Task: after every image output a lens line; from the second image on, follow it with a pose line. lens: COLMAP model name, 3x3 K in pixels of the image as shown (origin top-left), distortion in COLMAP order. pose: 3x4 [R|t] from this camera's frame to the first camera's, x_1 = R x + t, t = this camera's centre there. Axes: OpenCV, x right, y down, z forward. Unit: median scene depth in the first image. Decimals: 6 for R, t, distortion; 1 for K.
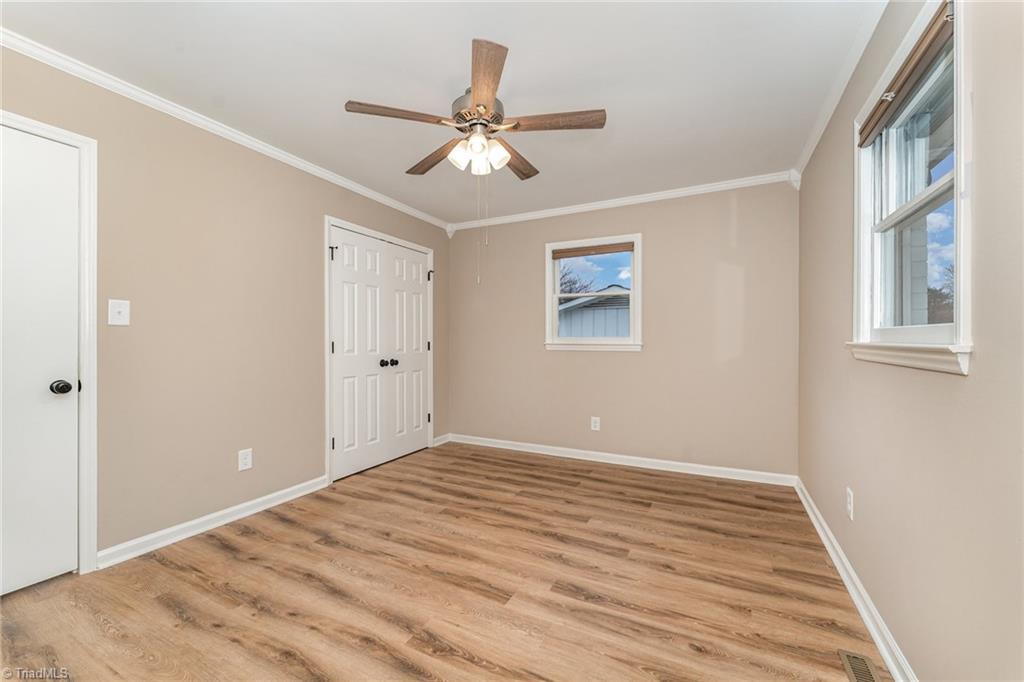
lens RADIAL K [[410.9, 0, 509.9], [0, 410.9, 342.0], [0, 0, 1]] dist [-0.003565, -0.000579]
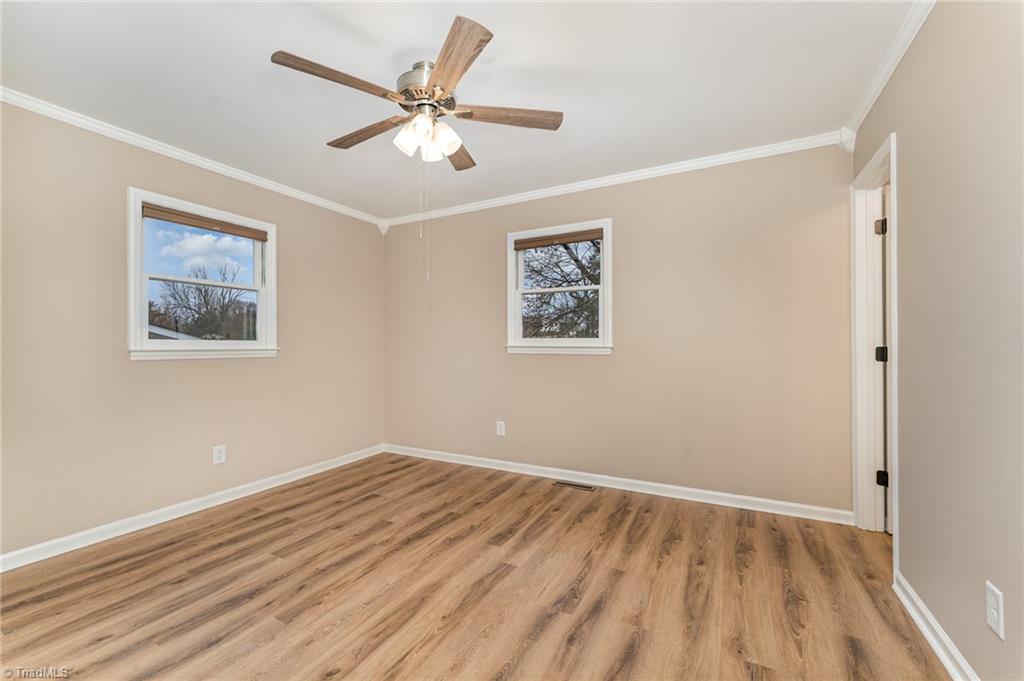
lens RADIAL K [[422.2, 0, 506.0], [0, 422.2, 341.2], [0, 0, 1]] dist [-0.009017, 0.000137]
pose [[0.015859, 0.004677, 0.999863, -0.807625], [0.009048, 0.999947, -0.004821, -0.002513], [-0.999833, 0.009123, 0.015816, 0.661846]]
